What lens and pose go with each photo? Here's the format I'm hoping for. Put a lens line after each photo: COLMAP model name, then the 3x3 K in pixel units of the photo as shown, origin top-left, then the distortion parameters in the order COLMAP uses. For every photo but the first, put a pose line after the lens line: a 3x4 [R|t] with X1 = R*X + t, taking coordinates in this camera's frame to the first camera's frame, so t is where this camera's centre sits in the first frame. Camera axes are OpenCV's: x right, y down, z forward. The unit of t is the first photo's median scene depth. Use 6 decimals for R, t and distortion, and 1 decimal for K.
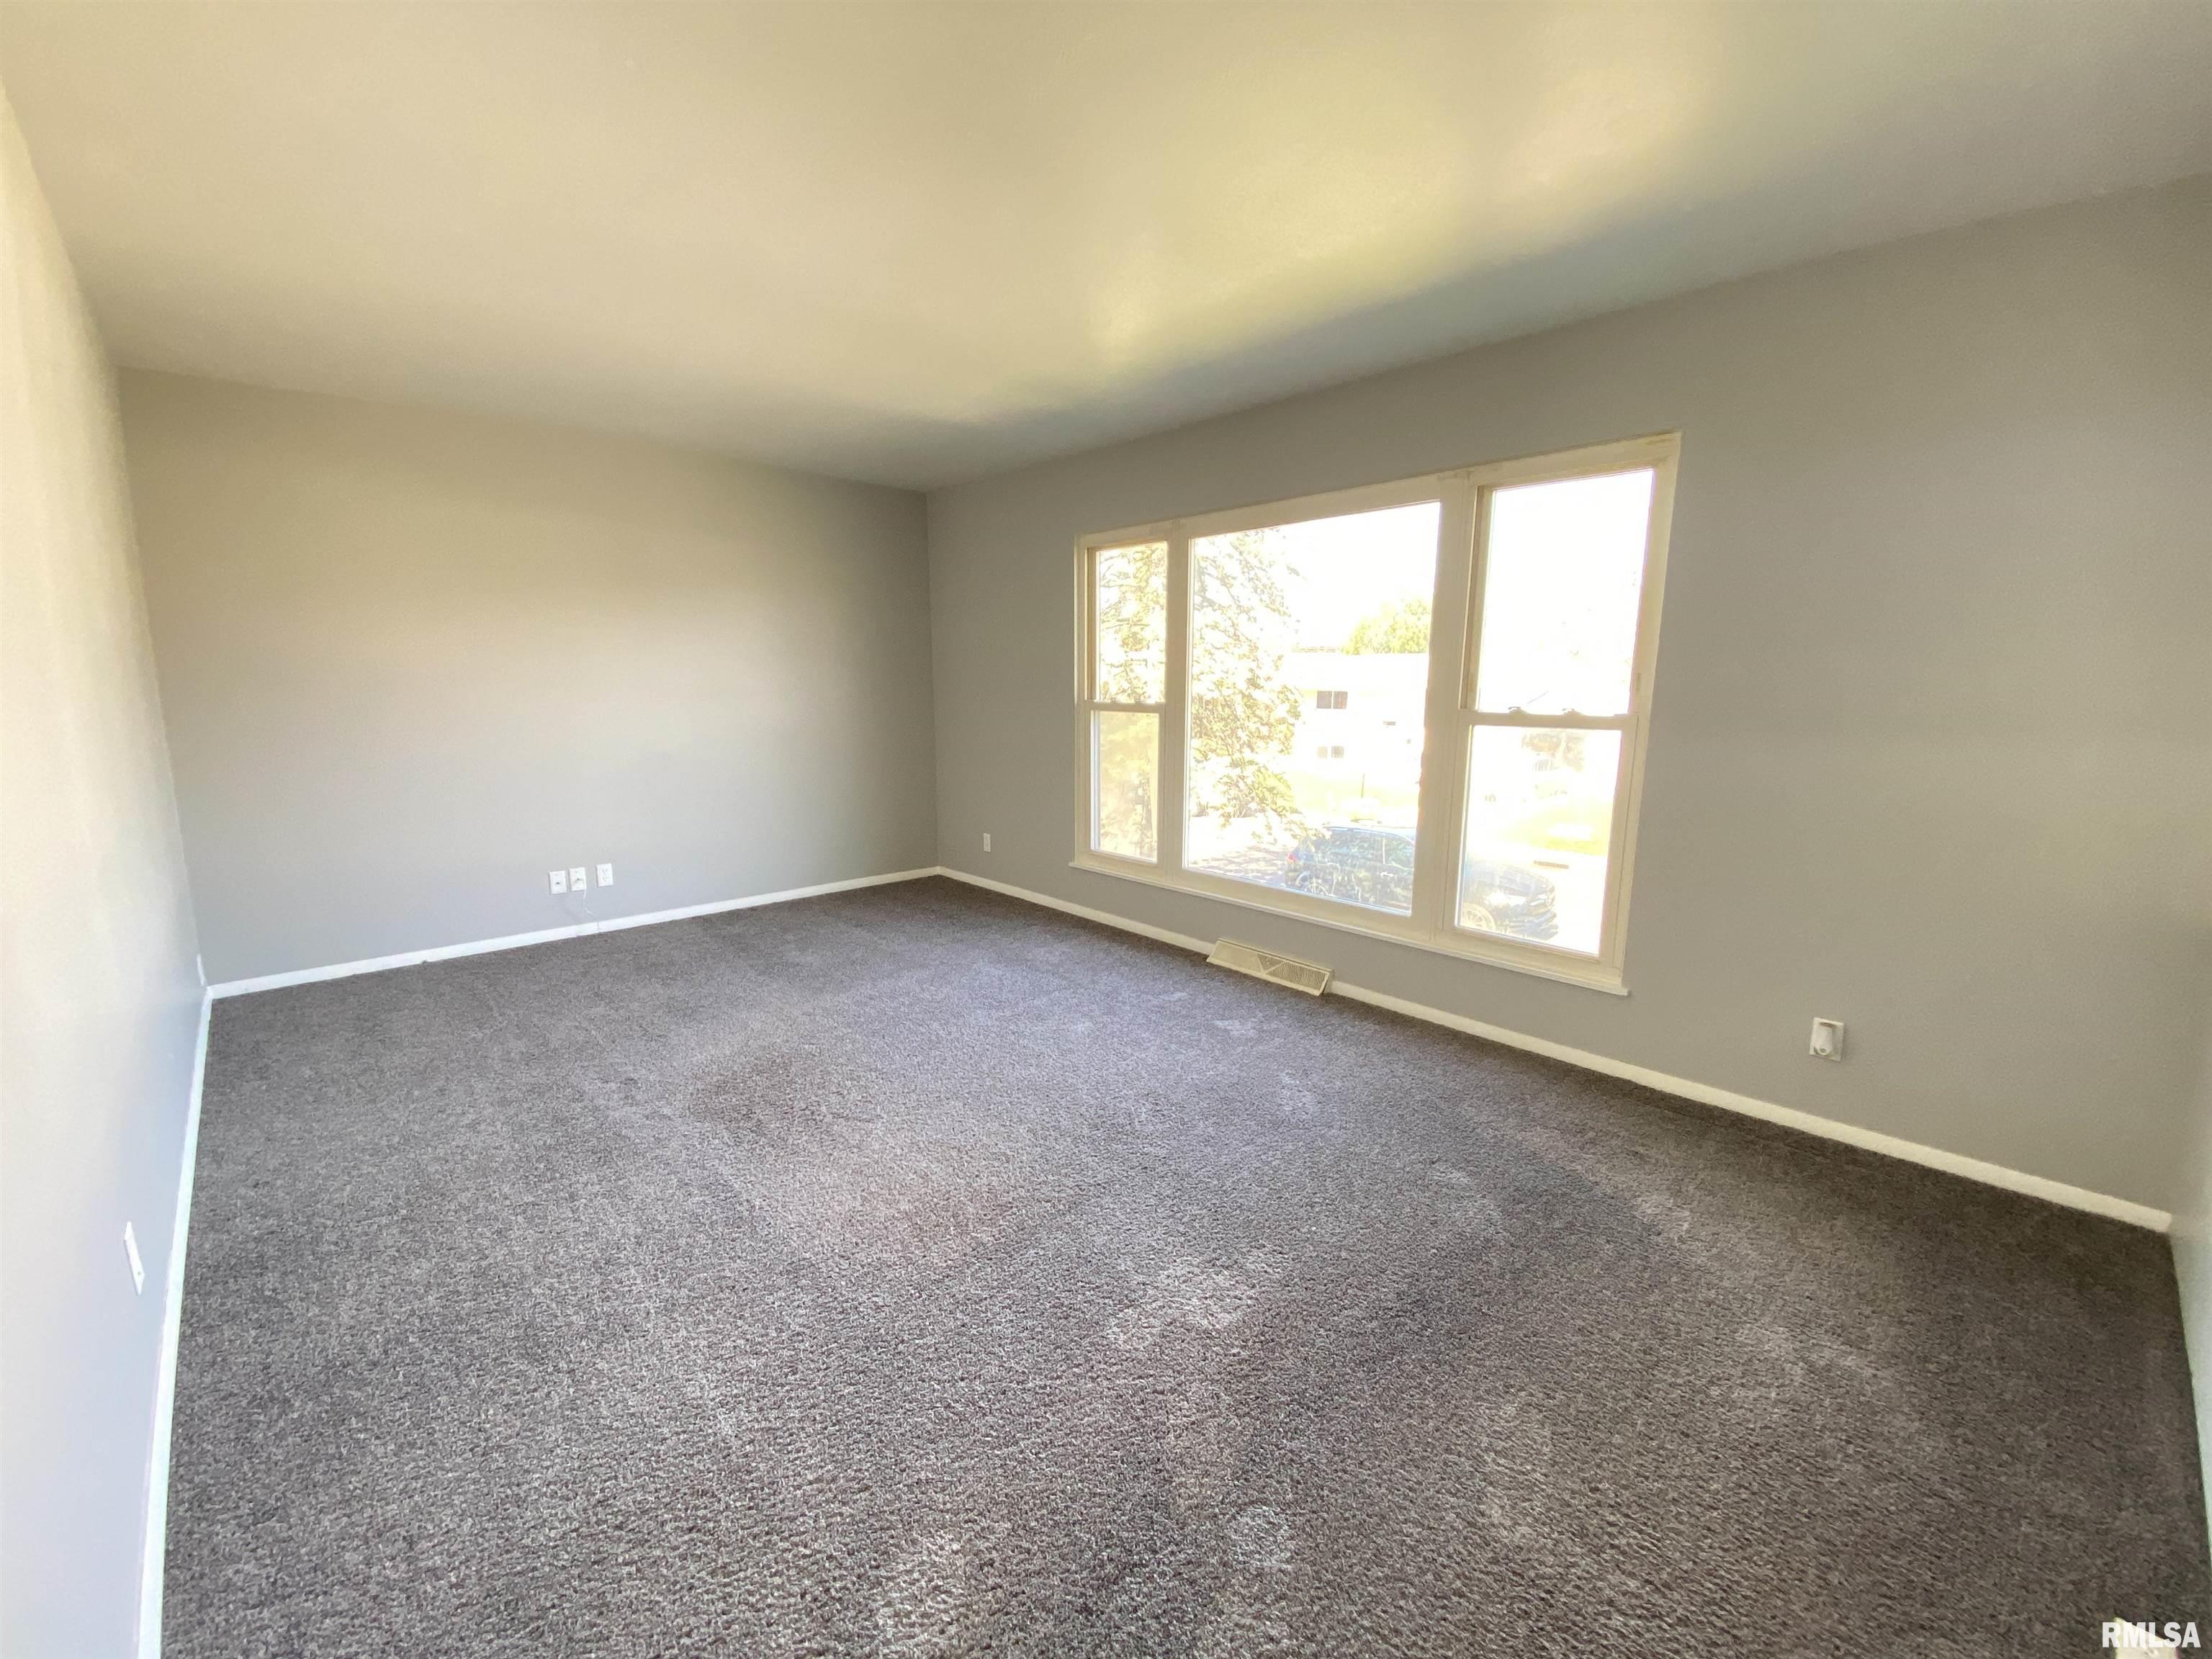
lens RADIAL K [[879.9, 0, 1106.0], [0, 879.9, 829.5], [0, 0, 1]] dist [0.017209, -0.000095]
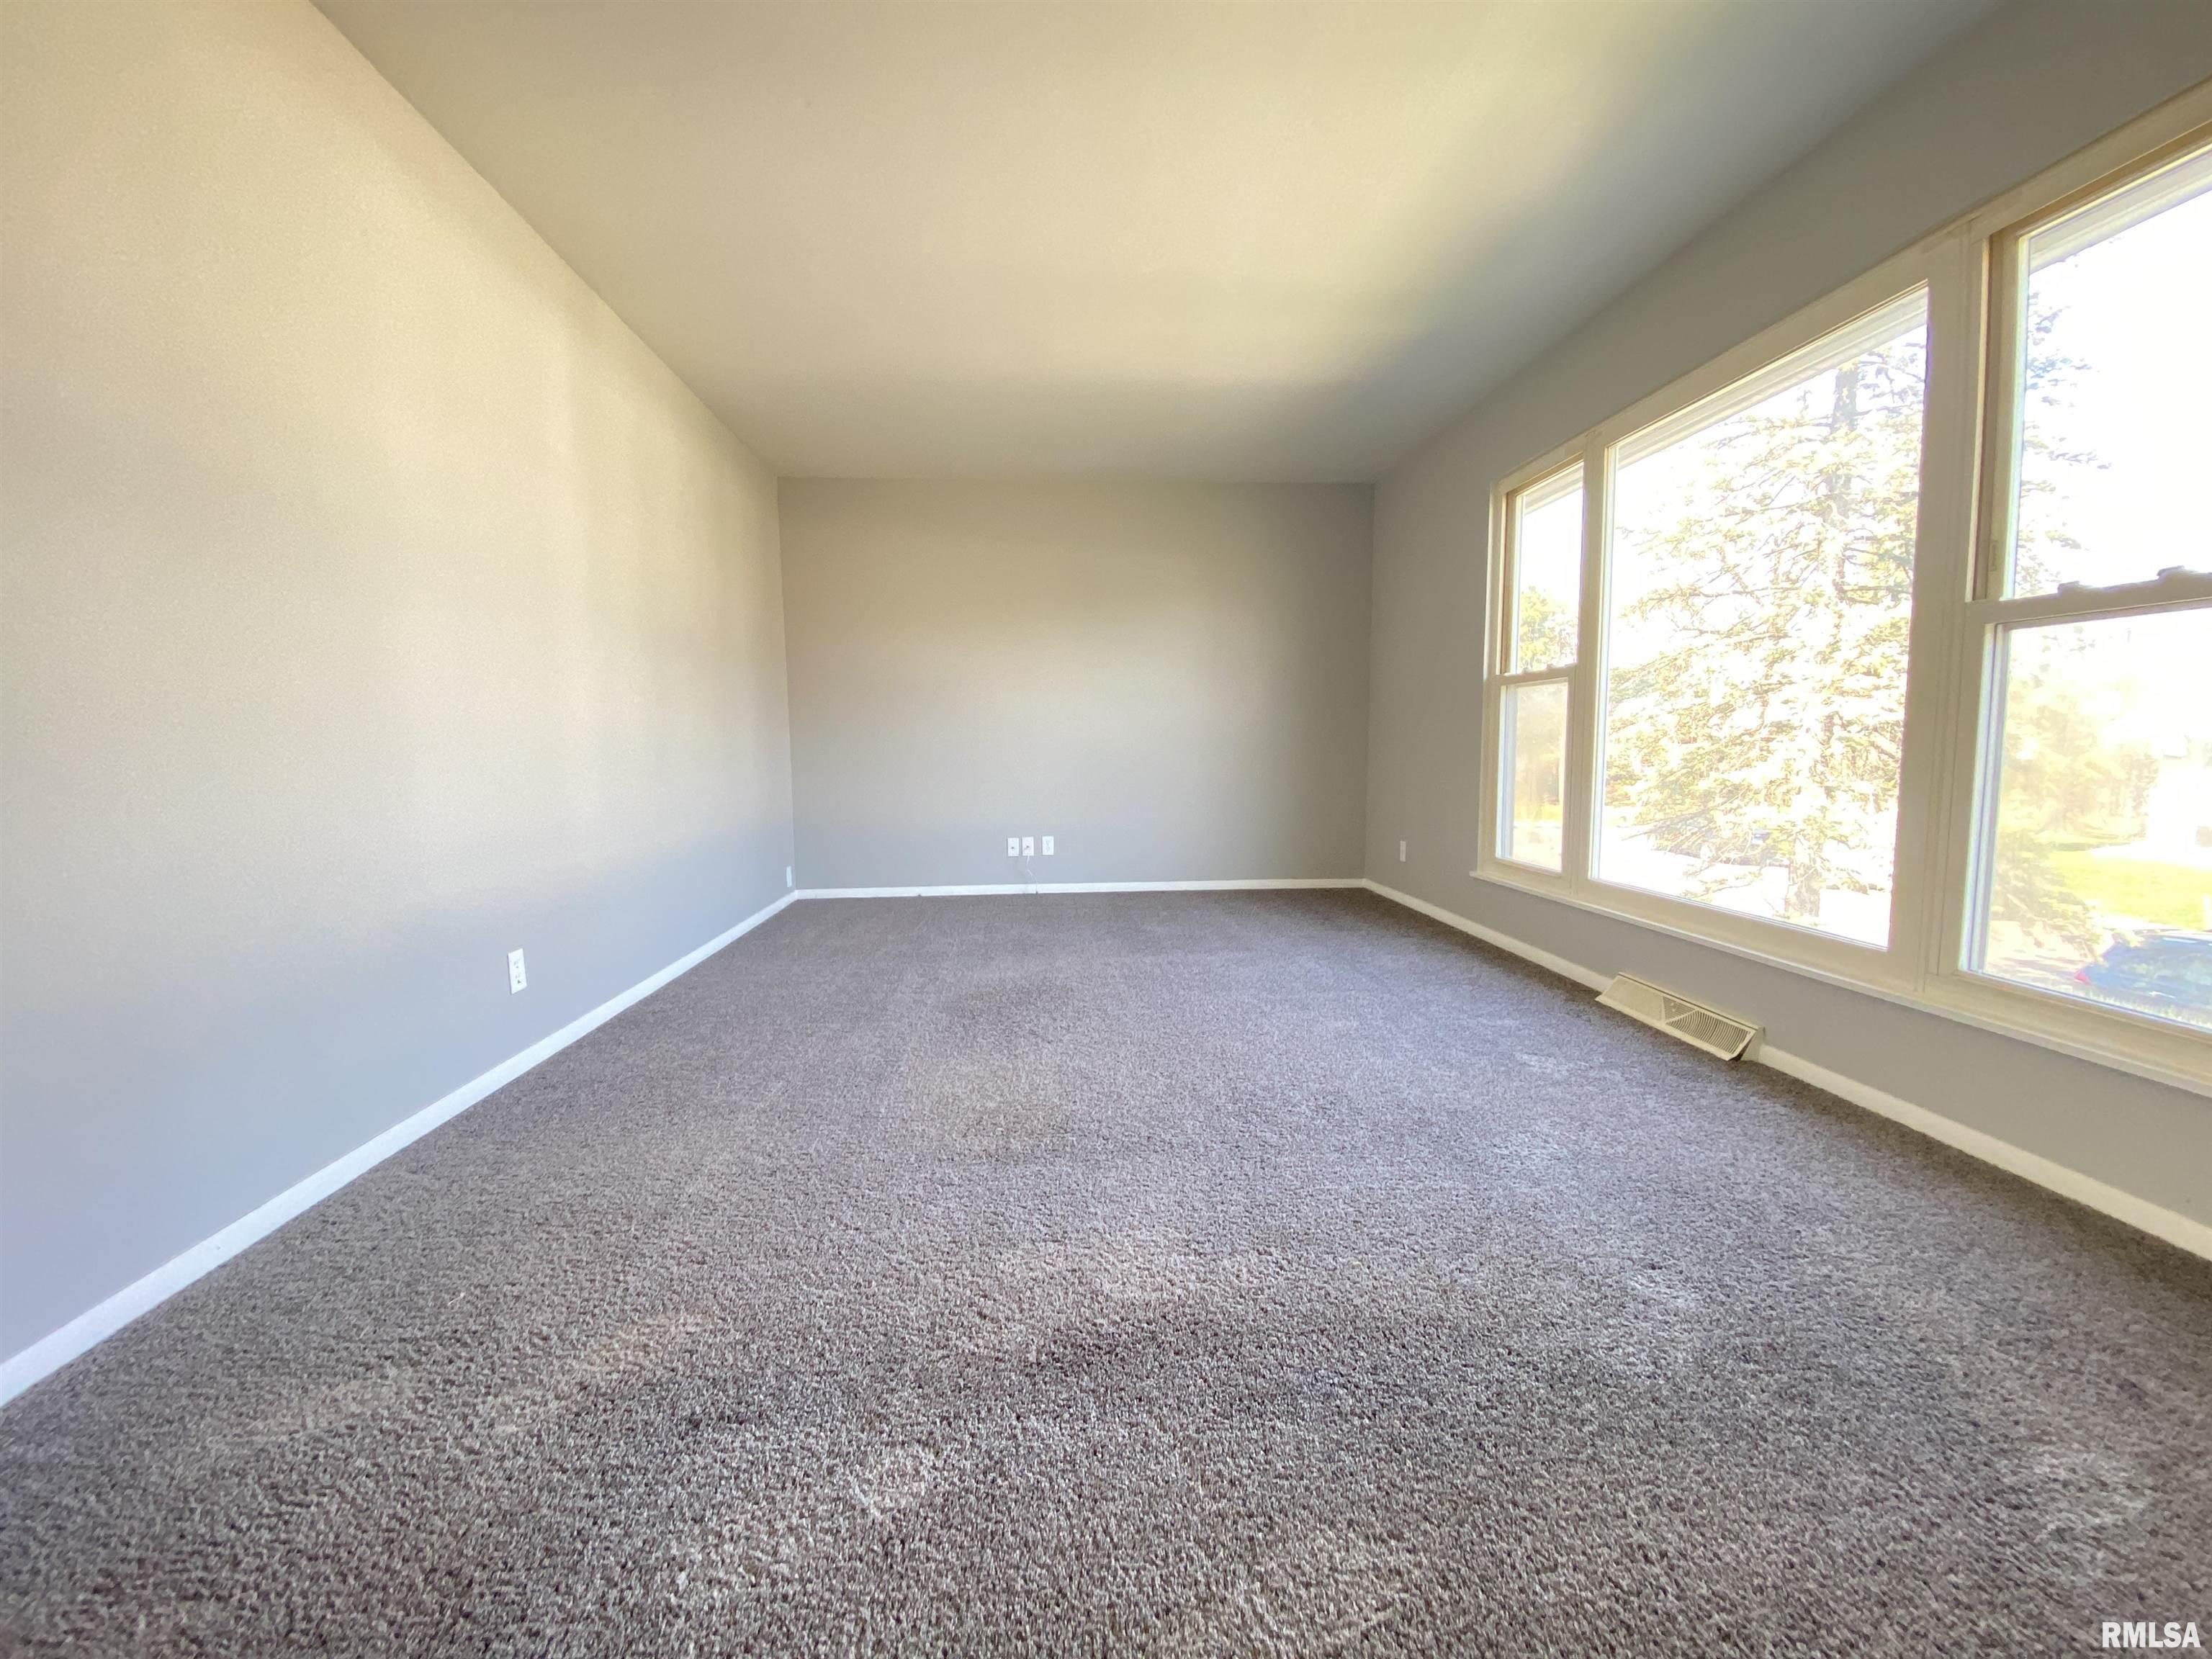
lens RADIAL K [[885.7, 0, 1102.1], [0, 885.7, 787.4], [0, 0, 1]] dist [0.013822, -0.000159]
pose [[0.774222, 0.020029, -0.632597, 0.278440], [-0.097514, 0.991340, -0.087958, 0.083812], [0.625357, 0.129786, 0.769471, 0.147627]]
